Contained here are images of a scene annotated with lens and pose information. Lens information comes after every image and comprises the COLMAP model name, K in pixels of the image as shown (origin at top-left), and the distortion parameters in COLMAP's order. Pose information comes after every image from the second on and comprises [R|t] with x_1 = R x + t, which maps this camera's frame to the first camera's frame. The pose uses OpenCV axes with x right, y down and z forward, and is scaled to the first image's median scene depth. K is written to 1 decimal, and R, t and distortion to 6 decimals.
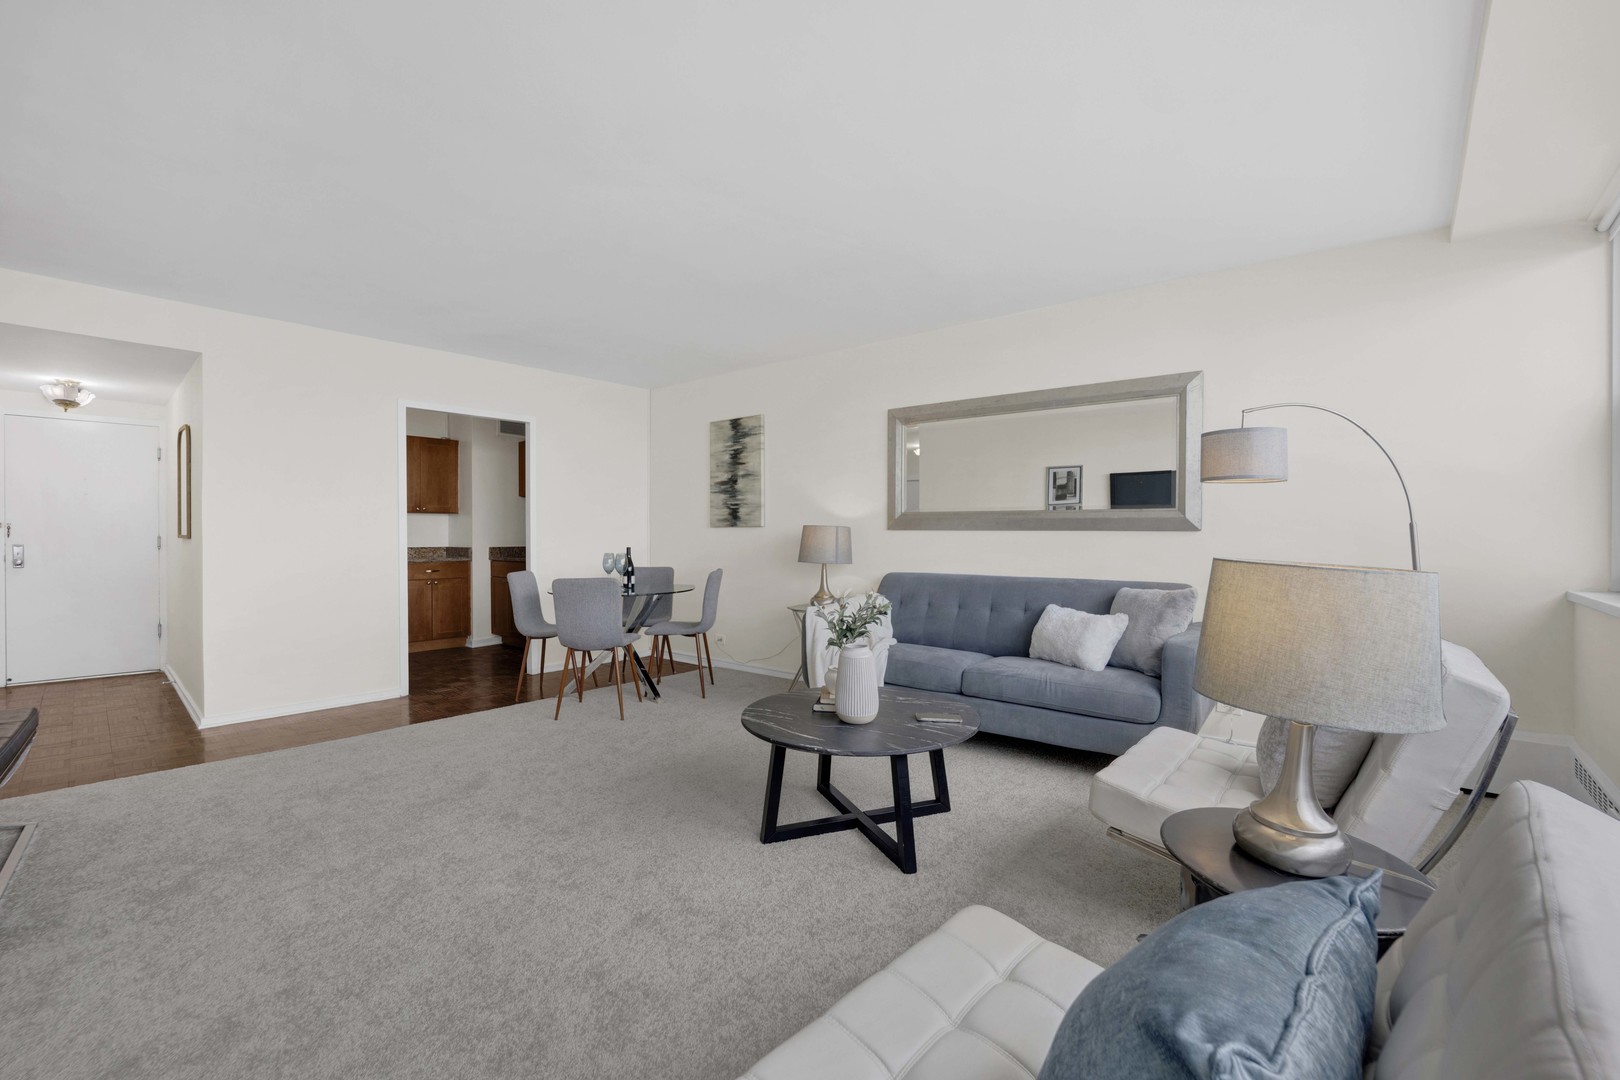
lens RADIAL K [[677.4, 0, 796.1], [0, 677.4, 535.9], [0, 0, 1]] dist [-0.023200, -0.001553]
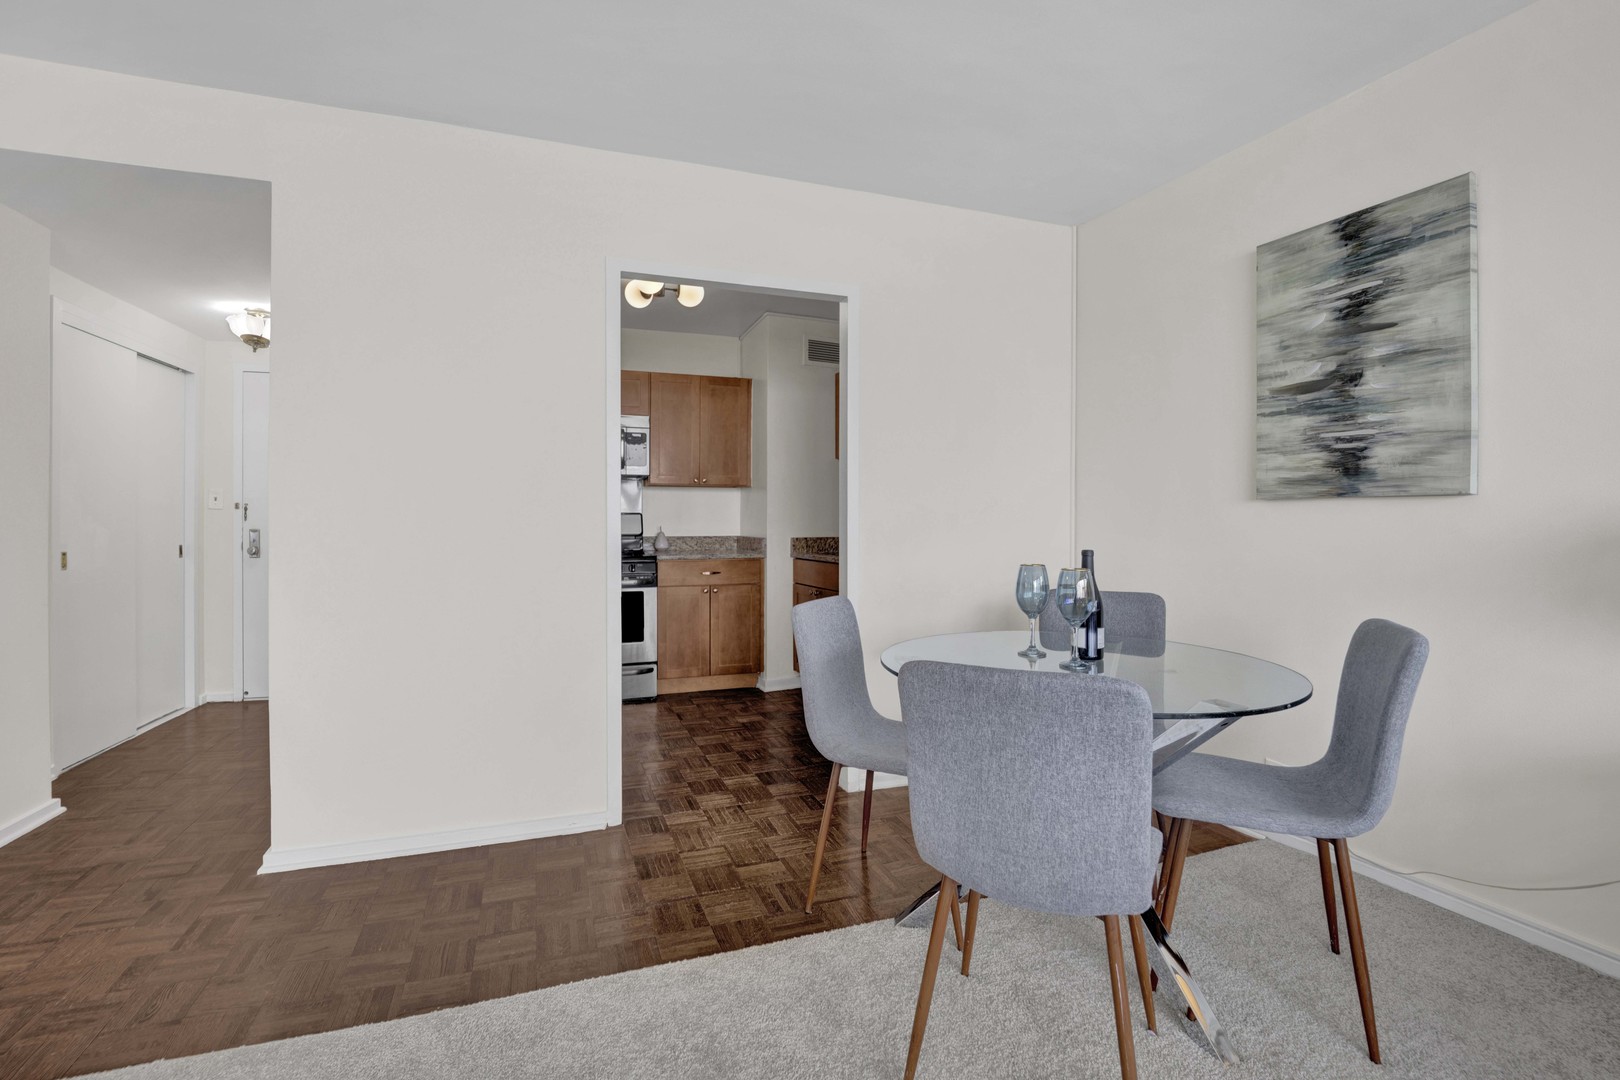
lens RADIAL K [[673.9, 0, 754.5], [0, 673.9, 522.6], [0, 0, 1]] dist [-0.020705, -0.001595]
pose [[0.865255, 0.003706, -0.501319, -0.195429], [-0.002923, 0.999993, 0.002347, 0.000804], [0.501324, -0.000565, 0.865259, 0.512681]]
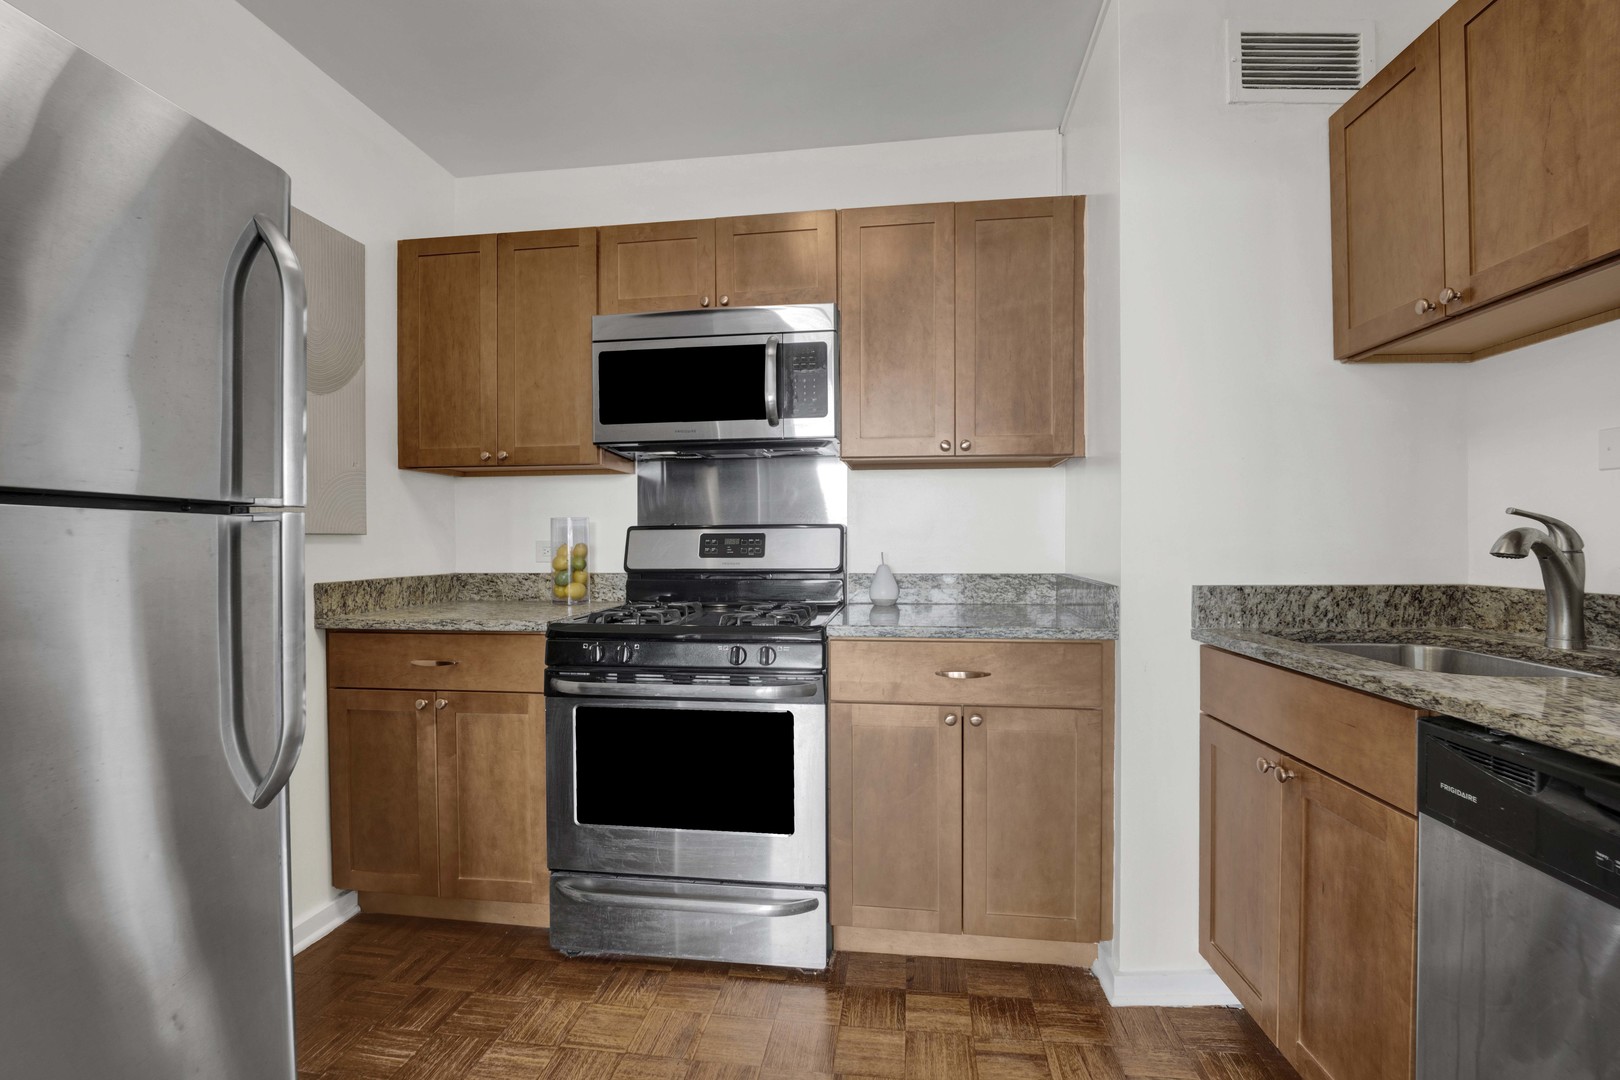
lens RADIAL K [[673.9, 0, 842.4], [0, 673.9, 544.9], [0, 0, 1]] dist [-0.020705, -0.001595]
pose [[0.595394, 0.005895, -0.803412, -0.417948], [0.000354, 0.999971, 0.007600, 0.000610], [0.803434, -0.004809, 0.595374, 0.934435]]
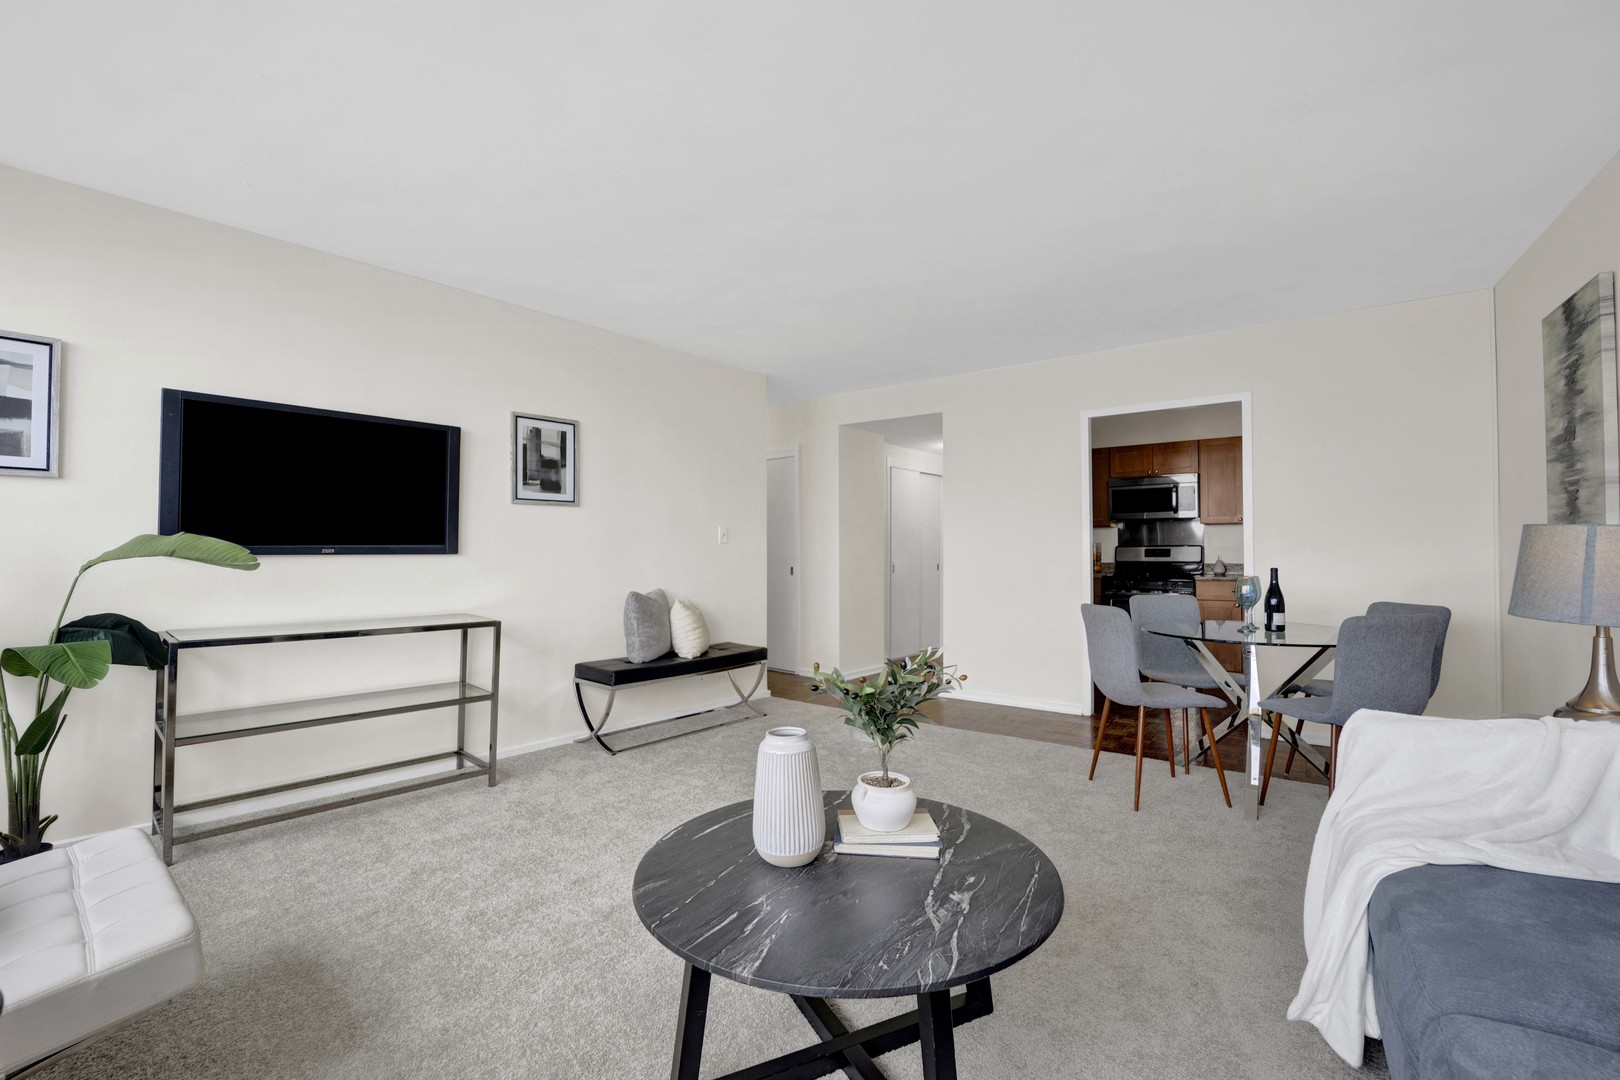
lens RADIAL K [[677.4, 0, 825.4], [0, 677.4, 542.2], [0, 0, 1]] dist [-0.023200, -0.001553]
pose [[0.093113, -0.012674, -0.995575, 0.309799], [-0.000331, 0.999919, -0.012760, 0.000521], [0.995655, 0.001517, 0.093101, 0.449422]]
